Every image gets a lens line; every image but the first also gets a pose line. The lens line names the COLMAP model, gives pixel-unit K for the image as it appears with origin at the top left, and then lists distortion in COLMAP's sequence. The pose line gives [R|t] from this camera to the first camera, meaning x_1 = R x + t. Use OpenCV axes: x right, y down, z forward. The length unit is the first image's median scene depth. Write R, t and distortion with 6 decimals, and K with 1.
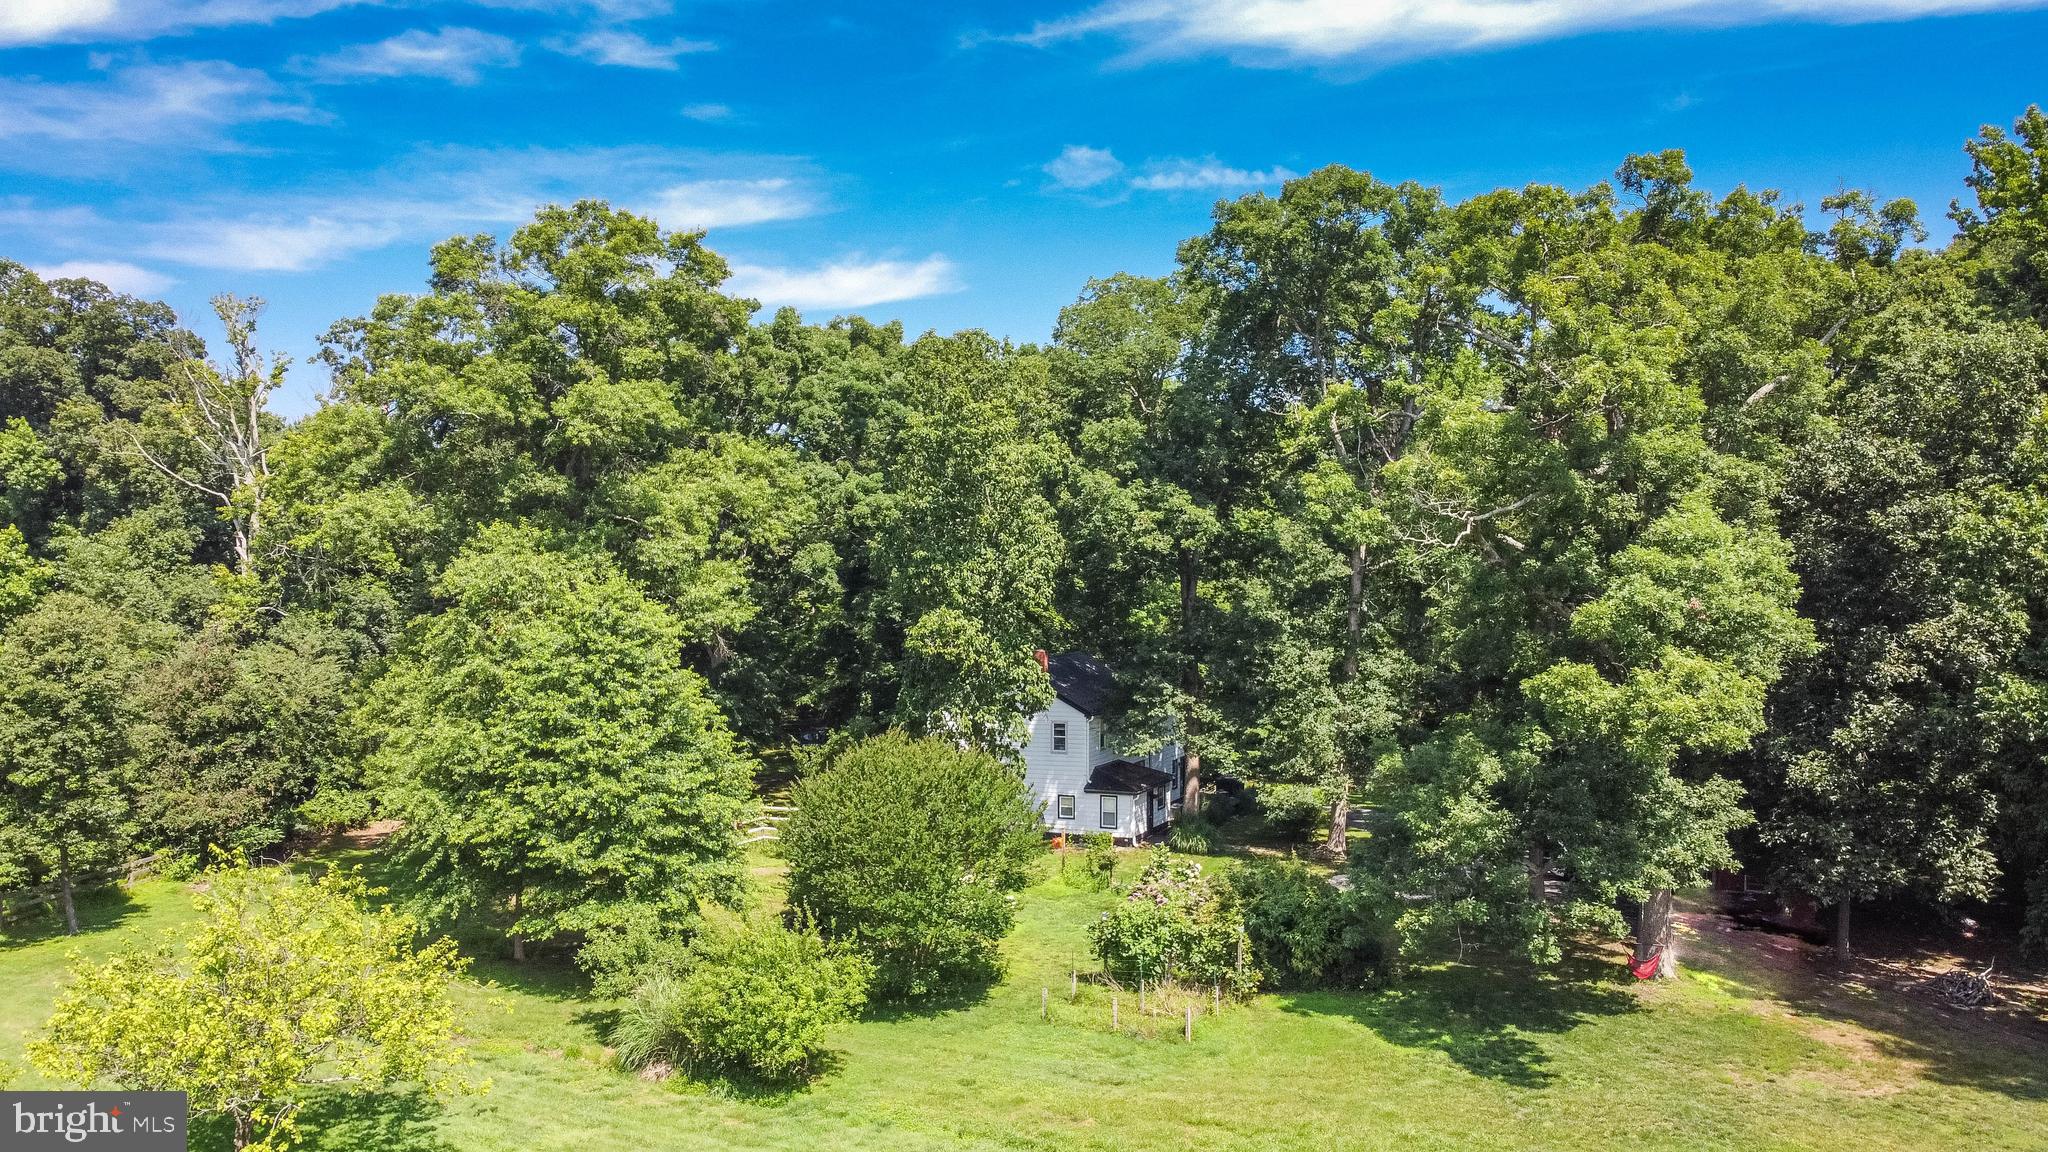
lens RADIAL K [[1560.7, 0, 1010.2], [0, 1560.7, 578.6], [0, 0, 1]] dist [-0.004258, -0.000266]
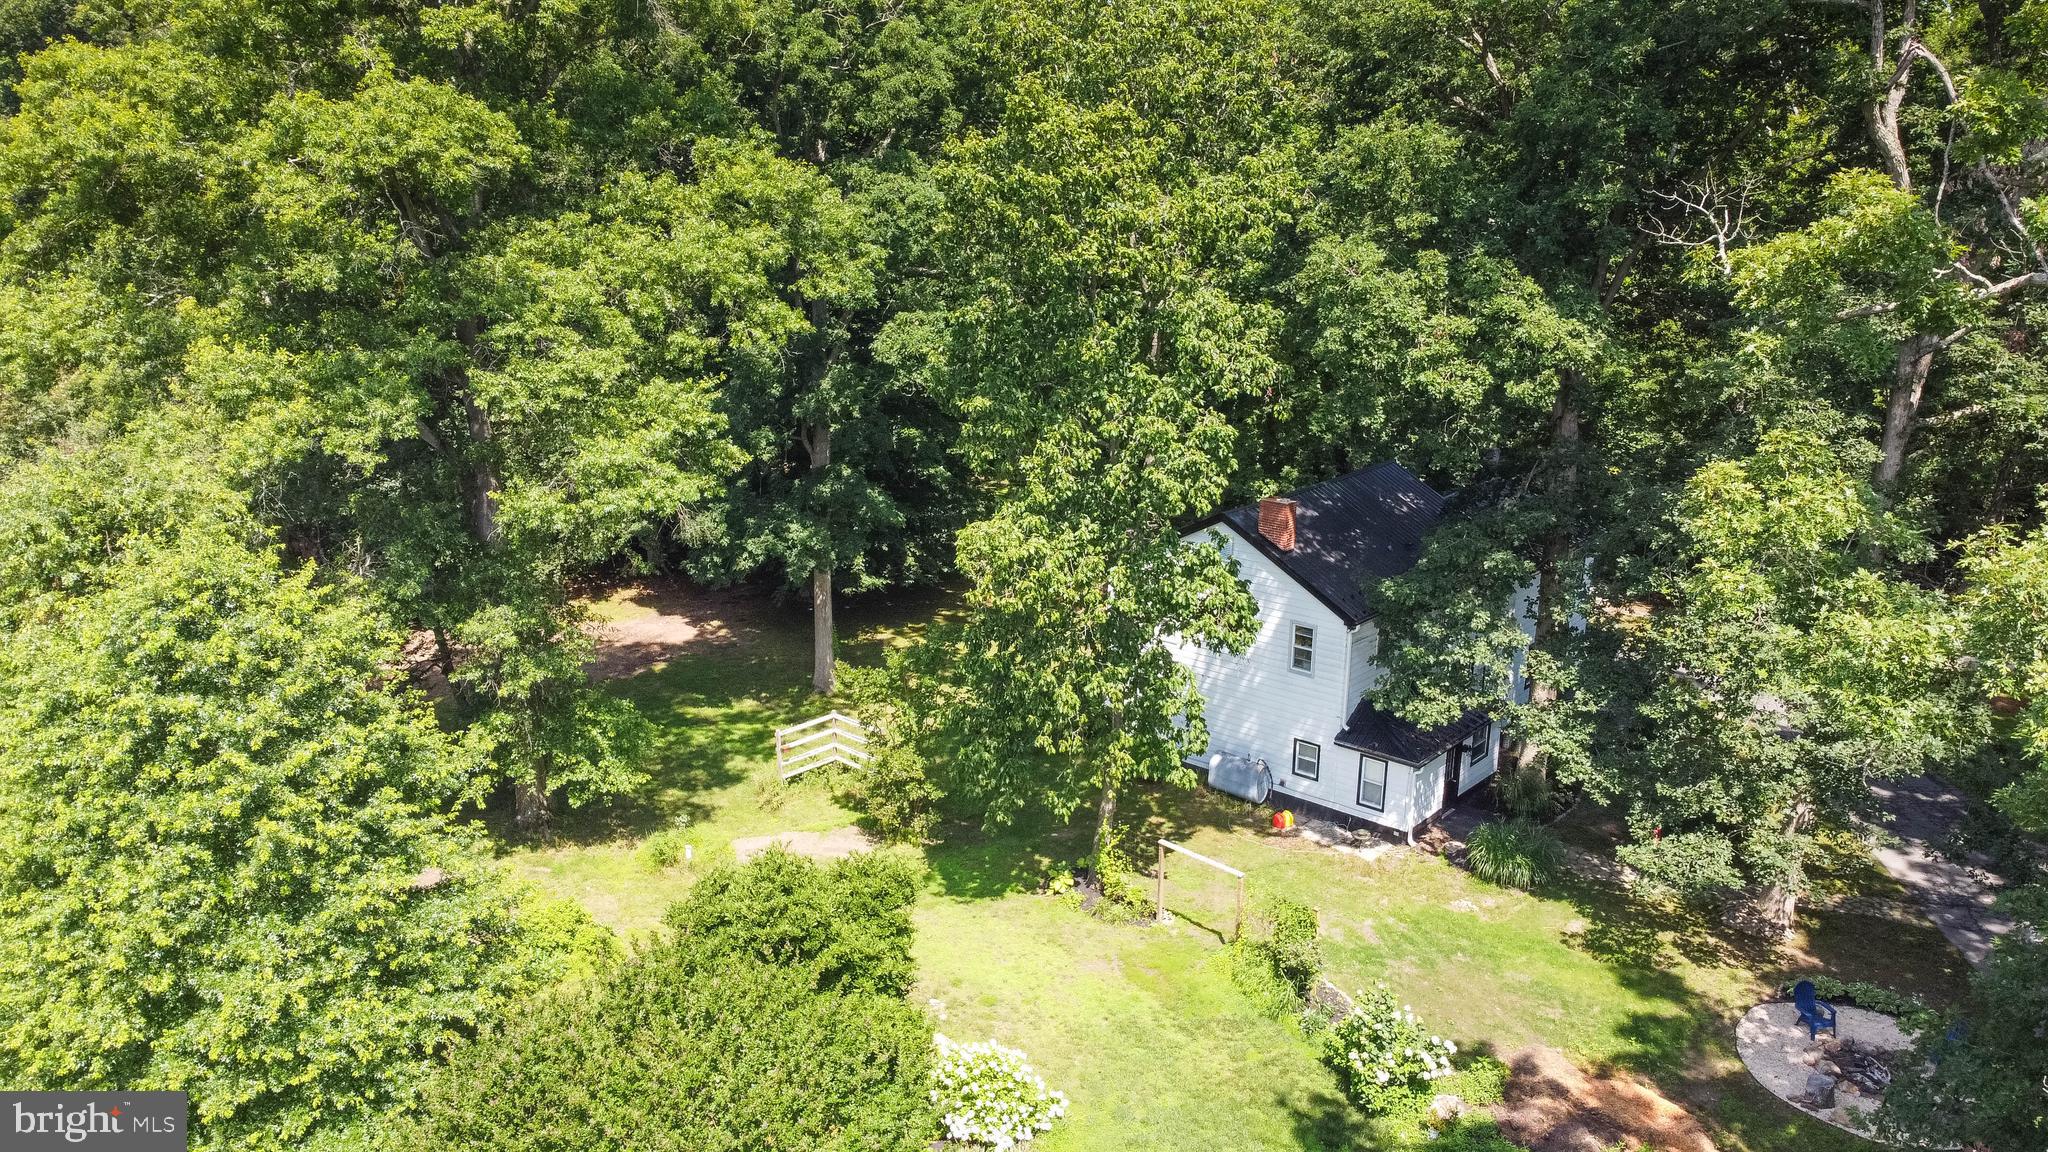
lens RADIAL K [[1560.7, 0, 1010.2], [0, 1560.7, 578.6], [0, 0, 1]] dist [-0.004258, -0.000266]
pose [[0.953508, 0.088682, -0.288025, 0.105914], [-0.006474, 0.961531, 0.274620, -0.098616], [0.301299, -0.259988, 0.917402, 0.472490]]
